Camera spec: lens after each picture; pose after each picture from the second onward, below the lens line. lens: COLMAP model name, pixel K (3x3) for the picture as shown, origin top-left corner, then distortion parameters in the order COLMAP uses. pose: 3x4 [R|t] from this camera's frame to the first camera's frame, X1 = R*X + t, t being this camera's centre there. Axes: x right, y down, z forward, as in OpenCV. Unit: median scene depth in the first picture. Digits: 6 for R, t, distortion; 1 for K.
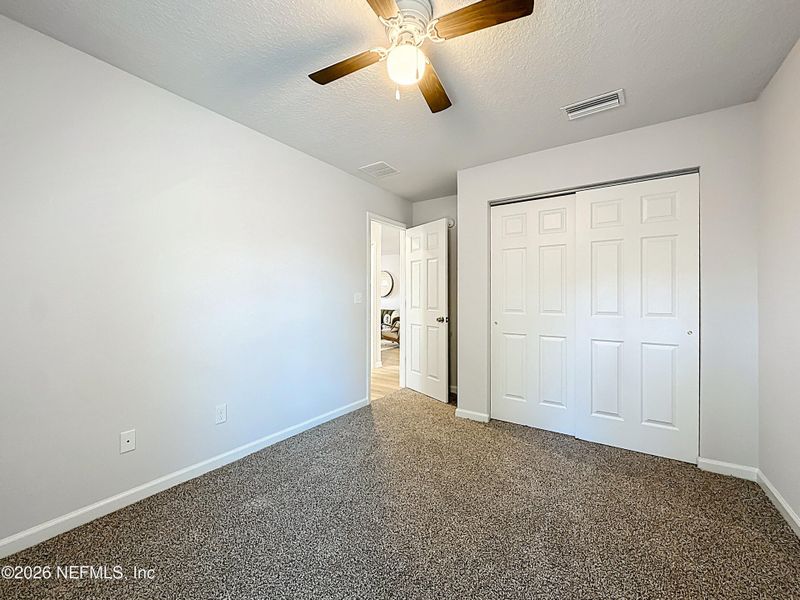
lens RADIAL K [[327.6, 0, 399.7], [0, 327.6, 297.9], [0, 0, 1]] dist [-0.002359, 0.000462]
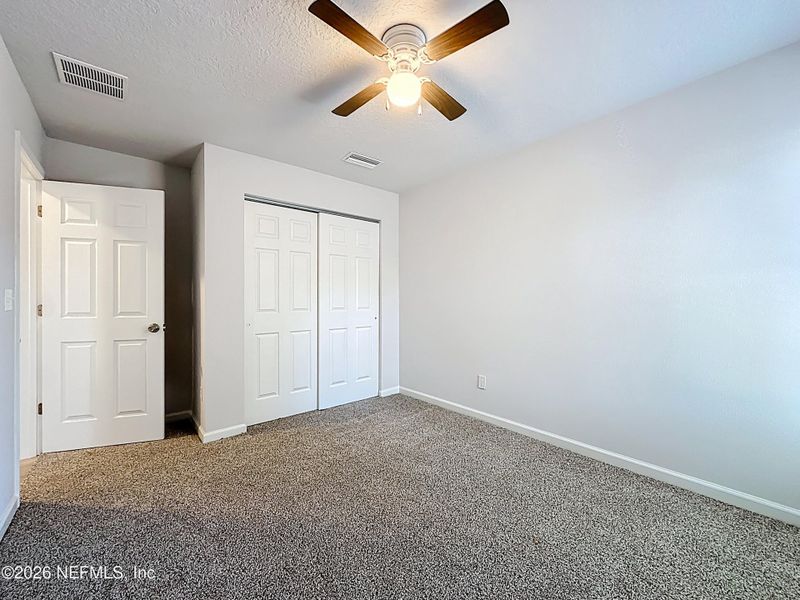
lens RADIAL K [[327.6, 0, 395.6], [0, 327.6, 297.8], [0, 0, 1]] dist [-0.002359, 0.000462]
pose [[0.251403, -0.006334, 0.967862, -0.493441], [0.004602, 0.999975, 0.005348, -0.003053], [-0.967872, 0.003109, 0.251426, 0.337120]]
